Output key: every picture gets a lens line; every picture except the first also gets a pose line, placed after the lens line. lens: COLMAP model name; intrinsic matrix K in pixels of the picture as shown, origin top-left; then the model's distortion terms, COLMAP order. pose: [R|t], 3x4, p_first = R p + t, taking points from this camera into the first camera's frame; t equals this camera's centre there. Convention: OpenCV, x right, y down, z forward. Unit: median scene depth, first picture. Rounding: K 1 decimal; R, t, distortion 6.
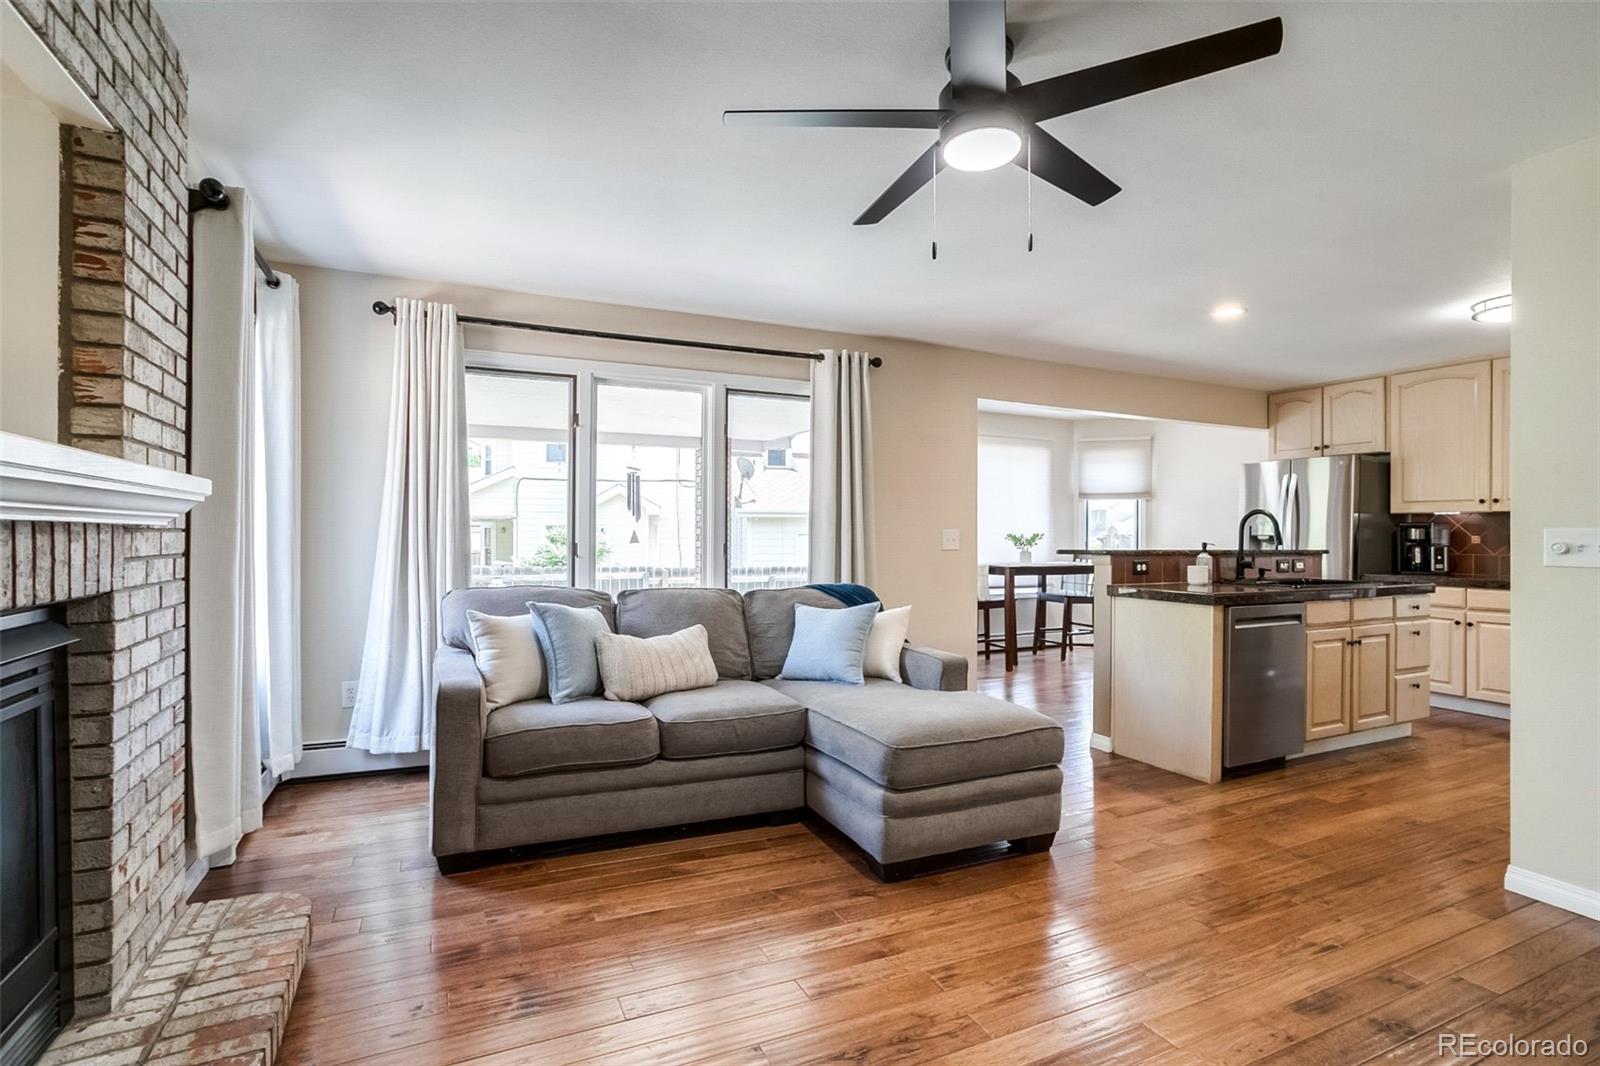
lens RADIAL K [[770.4, 0, 786.8], [0, 770.4, 532.9], [0, 0, 1]] dist [-0.031585, 0.010938]
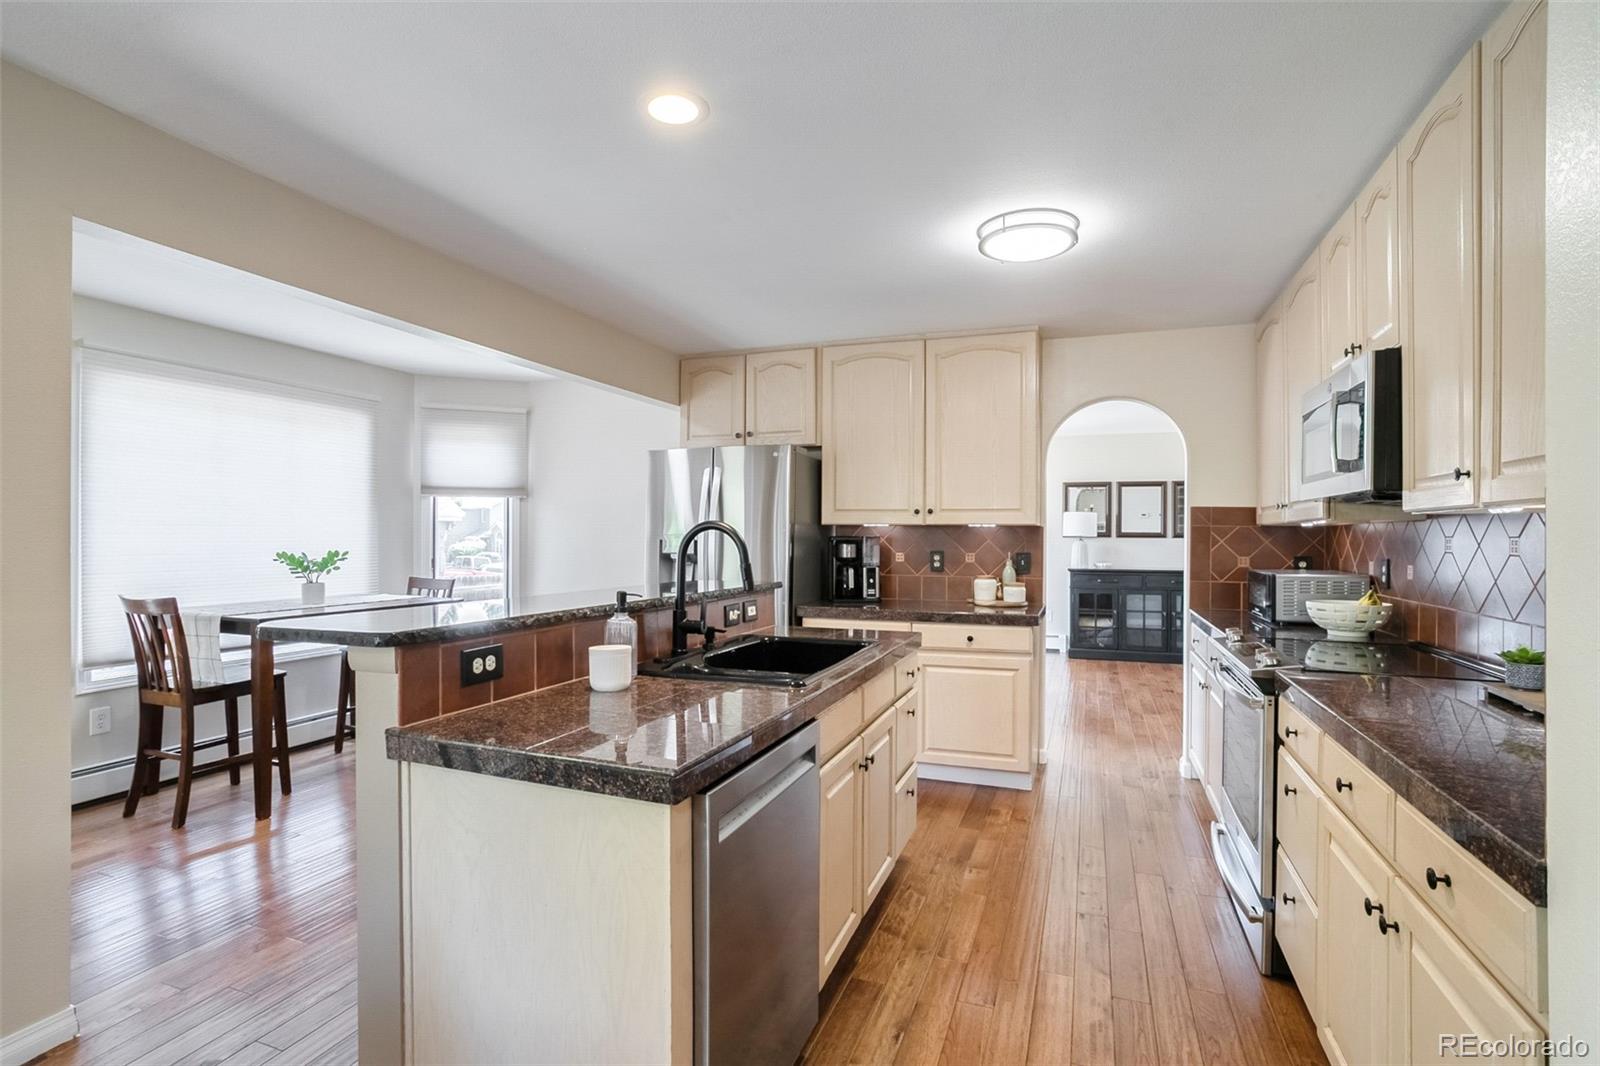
lens RADIAL K [[770.4, 0, 799.3], [0, 770.4, 533.6], [0, 0, 1]] dist [-0.031585, 0.010938]
pose [[0.713525, -0.000278, 0.700630, 0.230682], [-0.001433, 0.999997, 0.001855, -0.018331], [-0.700628, -0.002328, 0.713522, 0.460207]]
